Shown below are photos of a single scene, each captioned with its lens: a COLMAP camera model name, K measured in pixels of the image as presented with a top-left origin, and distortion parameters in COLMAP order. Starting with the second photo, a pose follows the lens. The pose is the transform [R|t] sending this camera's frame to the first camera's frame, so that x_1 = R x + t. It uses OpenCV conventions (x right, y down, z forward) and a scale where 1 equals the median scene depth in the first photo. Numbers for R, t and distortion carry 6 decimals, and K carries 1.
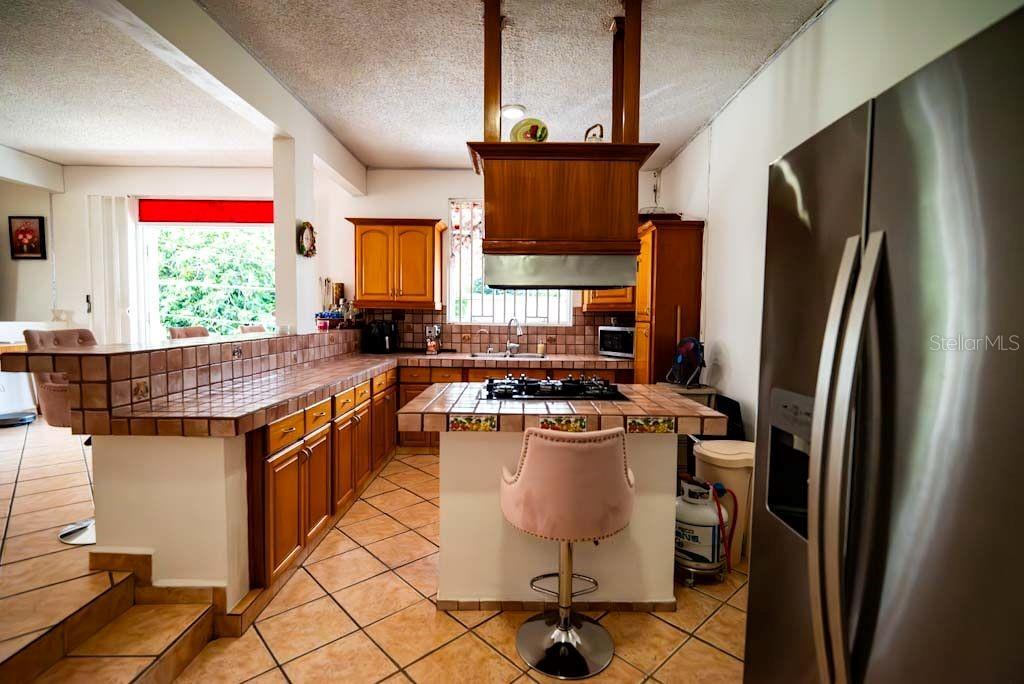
lens RADIAL K [[473.9, 0, 512.0], [0, 473.9, 342.0], [0, 0, 1]] dist [-0.017658, -0.000073]
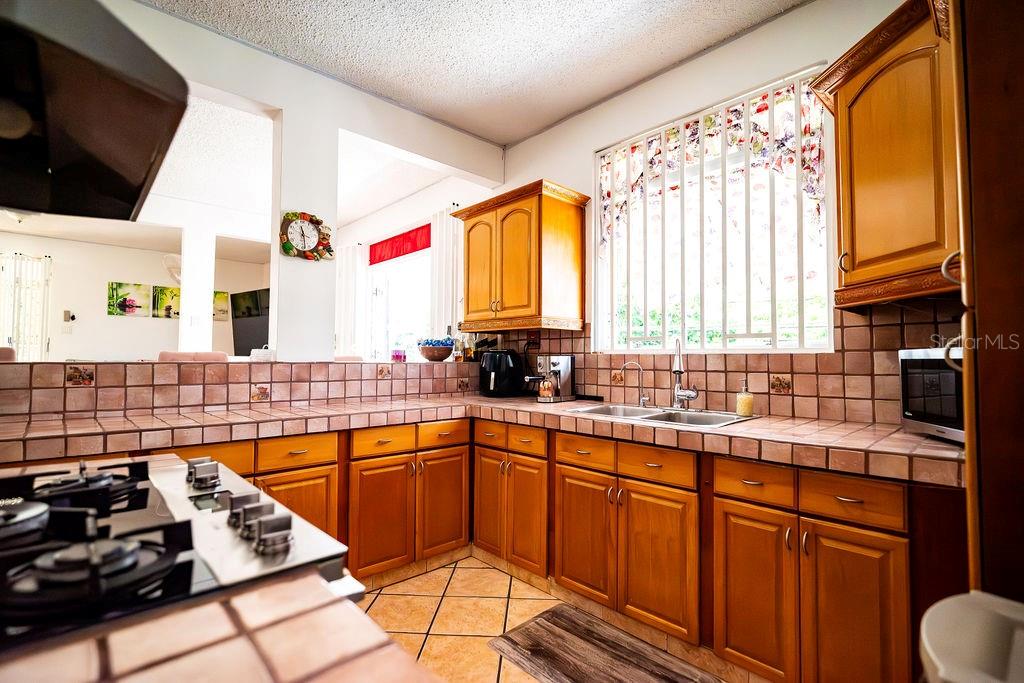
lens RADIAL K [[473.9, 0, 512.0], [0, 473.9, 341.5], [0, 0, 1]] dist [-0.017658, -0.000073]
pose [[0.687093, -0.036880, -0.725633, 0.242991], [-0.036561, 0.995691, -0.085224, 0.001907], [0.725649, 0.085087, 0.682784, 0.541052]]
